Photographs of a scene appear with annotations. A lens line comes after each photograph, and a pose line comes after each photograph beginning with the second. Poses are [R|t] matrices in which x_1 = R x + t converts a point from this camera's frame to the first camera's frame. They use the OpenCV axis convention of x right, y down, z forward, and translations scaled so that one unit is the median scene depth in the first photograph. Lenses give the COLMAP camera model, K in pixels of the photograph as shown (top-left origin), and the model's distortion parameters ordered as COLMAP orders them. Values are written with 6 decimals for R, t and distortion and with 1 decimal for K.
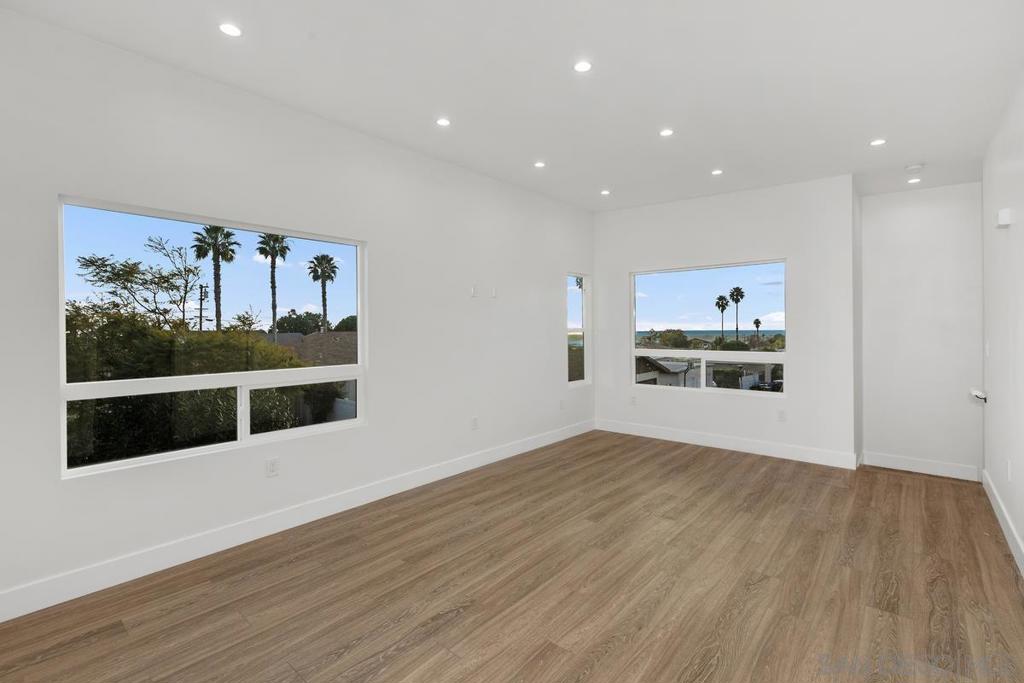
lens RADIAL K [[463.4, 0, 511.2], [0, 463.4, 336.7], [0, 0, 1]] dist [0.006957, -0.002299]
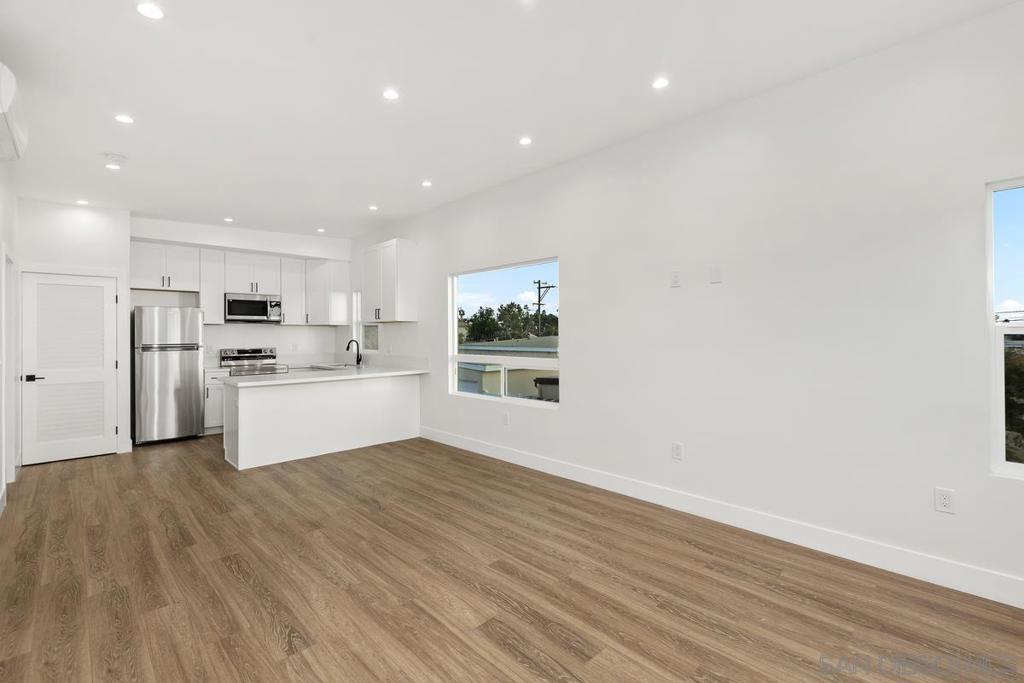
lens RADIAL K [[463.4, 0, 506.5], [0, 463.4, 337.7], [0, 0, 1]] dist [0.006957, -0.002299]
pose [[-0.102356, 0.014061, -0.994648, 1.085832], [-0.008741, 0.999849, 0.015034, -0.013837], [0.994709, 0.010233, -0.102218, 1.221825]]
